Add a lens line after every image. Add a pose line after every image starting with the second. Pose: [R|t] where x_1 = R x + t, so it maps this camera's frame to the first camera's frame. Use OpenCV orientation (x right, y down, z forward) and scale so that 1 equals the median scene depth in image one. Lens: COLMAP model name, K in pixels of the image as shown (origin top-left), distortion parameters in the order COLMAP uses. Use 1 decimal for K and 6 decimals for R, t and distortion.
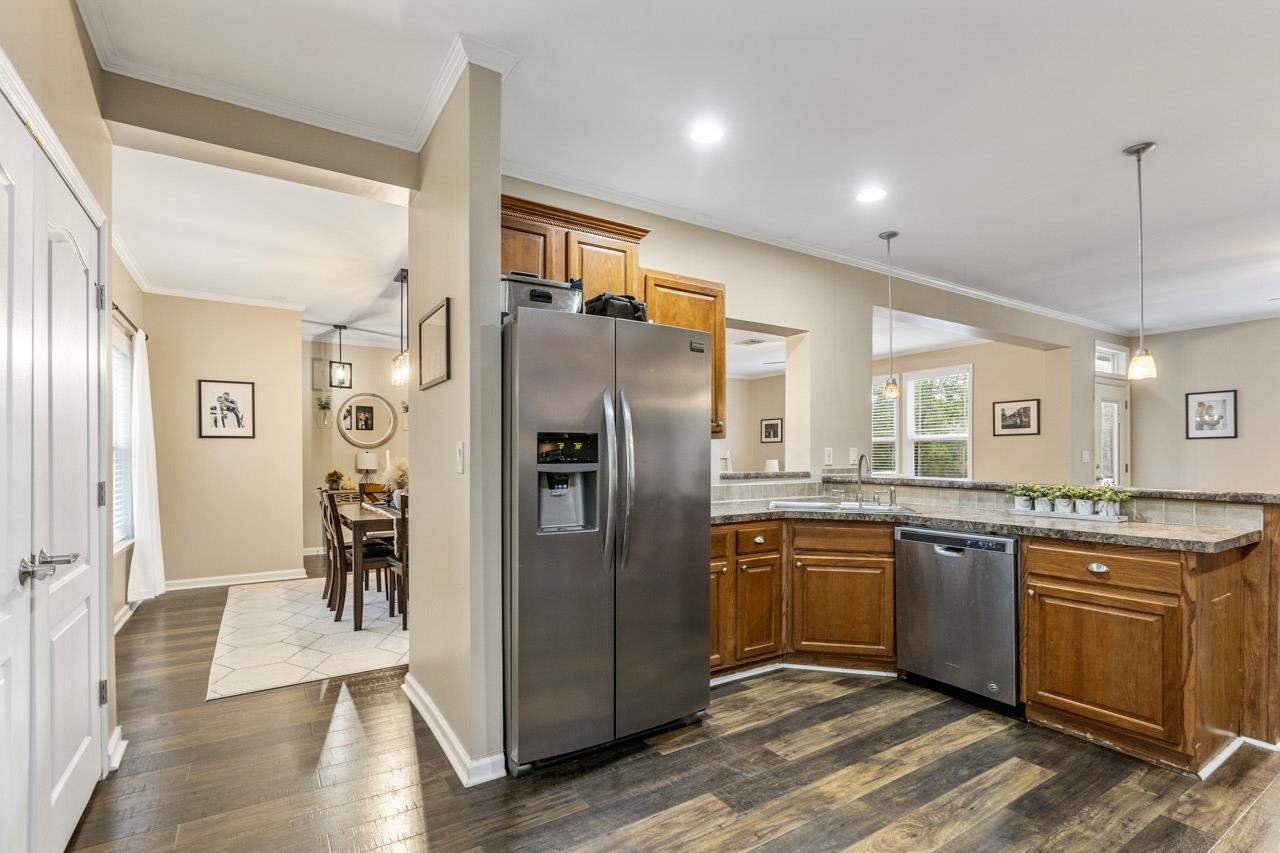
lens RADIAL K [[602.0, 0, 635.4], [0, 602.0, 458.0], [0, 0, 1]] dist [-0.000365, -0.000503]
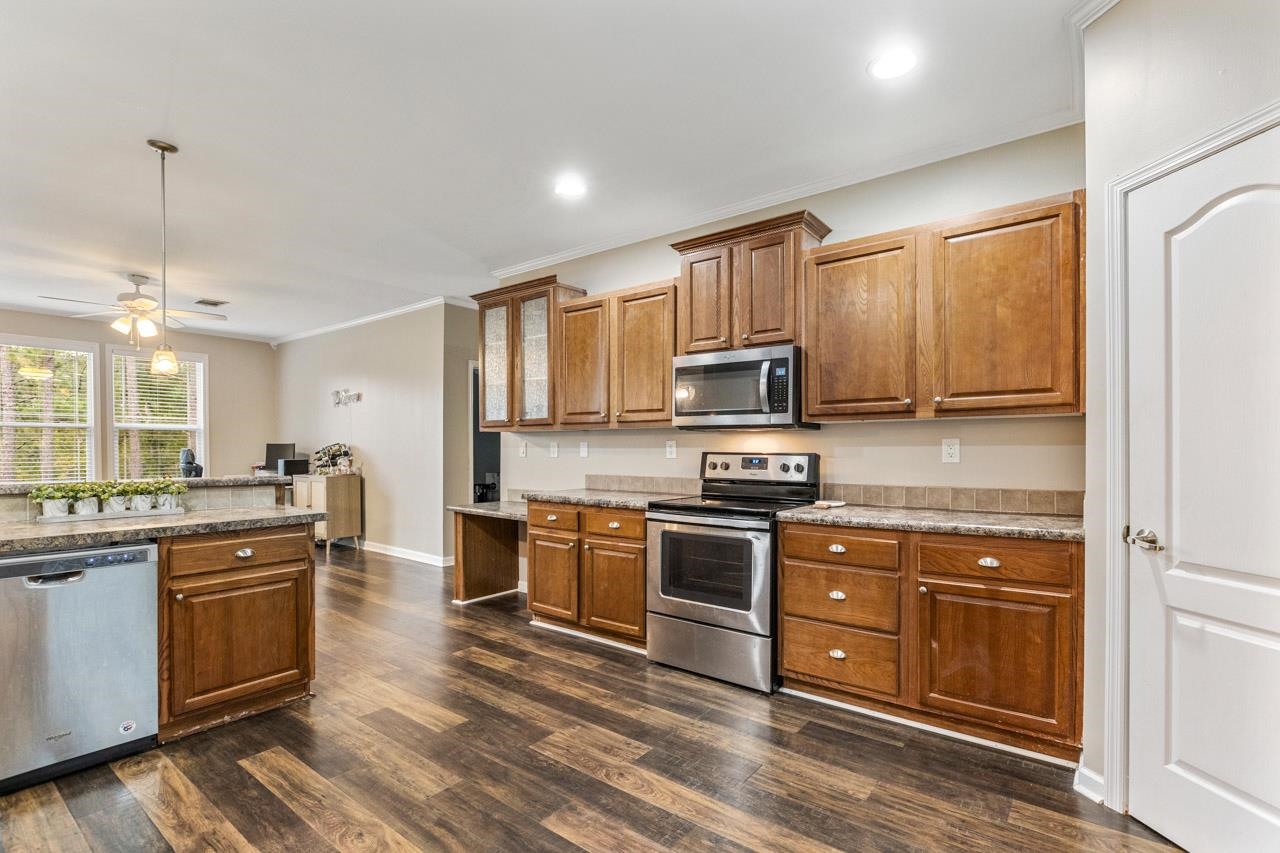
lens RADIAL K [[599.5, 0, 640.2], [0, 599.5, 453.8], [0, 0, 1]] dist [-0.003109, -0.000938]
pose [[-0.329625, -0.010128, 0.944058, -0.423170], [0.005481, 0.999905, 0.012641, -0.002864], [-0.944096, 0.009341, -0.329538, 0.621026]]
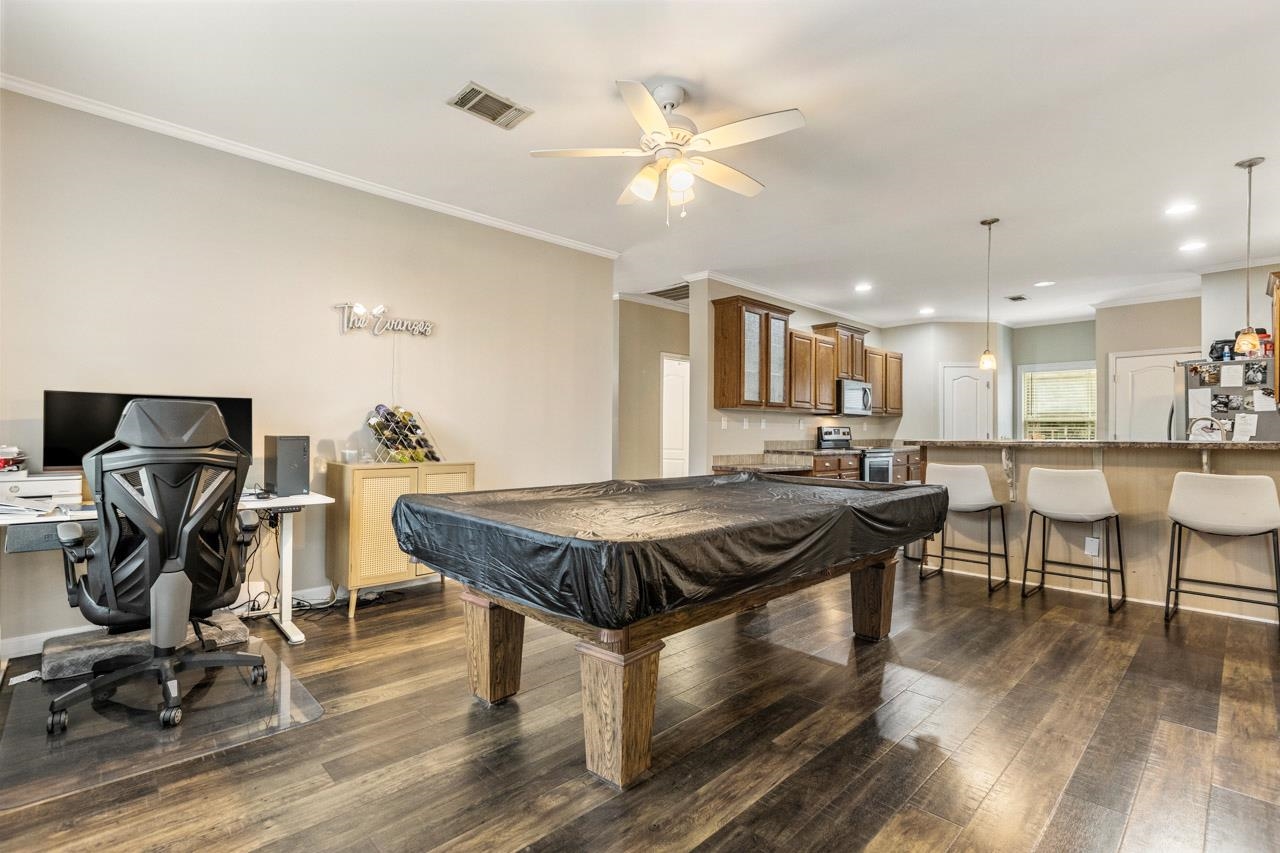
lens RADIAL K [[596.0, 0, 640.0], [0, 596.0, 426.5], [0, 0, 1]] dist [-0.001716, -0.001354]
pose [[-0.981388, -0.009041, -0.191821, 2.190036], [-0.008550, 0.999958, -0.003384, 0.028670], [0.191843, -0.001681, -0.981424, 2.554097]]
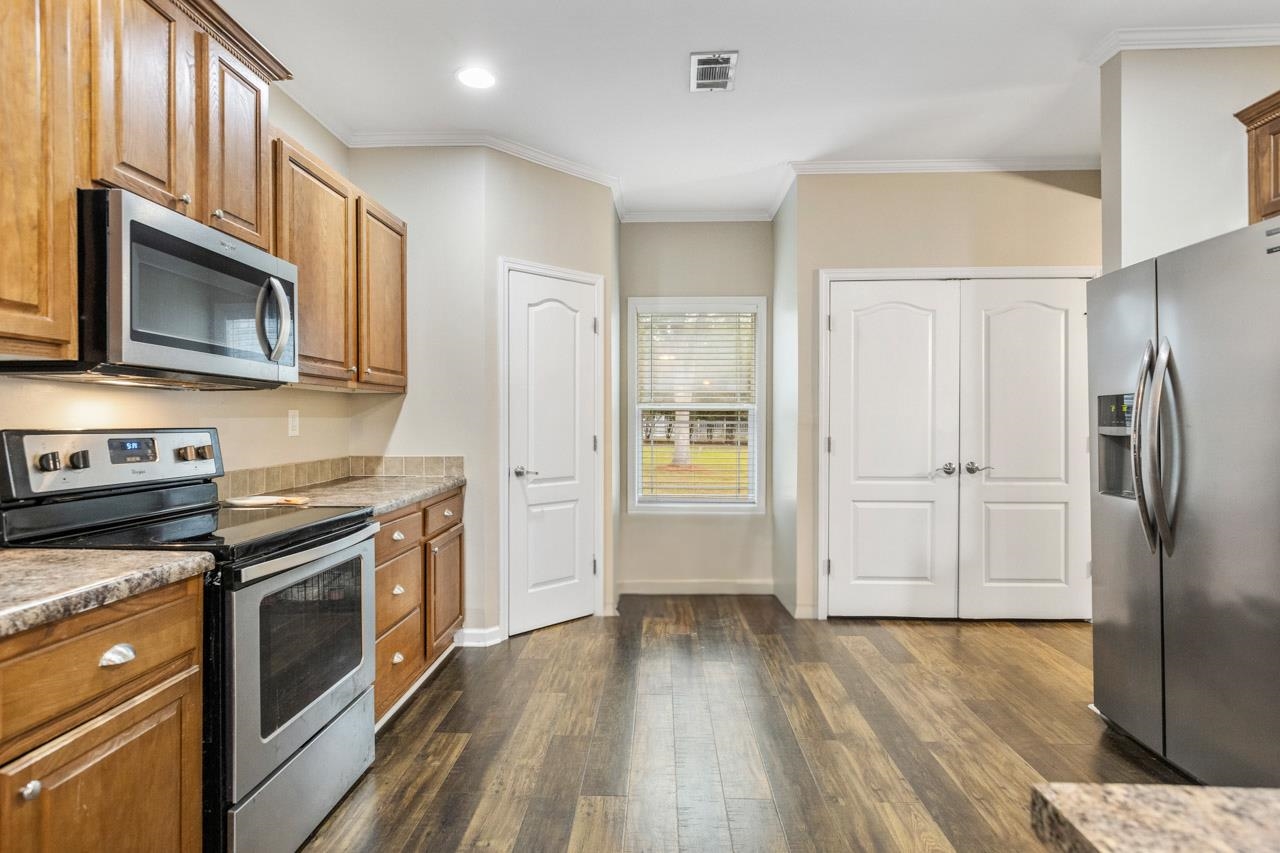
lens RADIAL K [[652.2, 0, 637.4], [0, 652.2, 422.2], [0, 0, 1]] dist [-0.001442, -0.000178]
pose [[-0.574738, 0.001567, -0.818336, 0.992177], [-0.002922, 0.999988, 0.003967, 0.001126], [0.818332, 0.004671, -0.574727, 0.808382]]
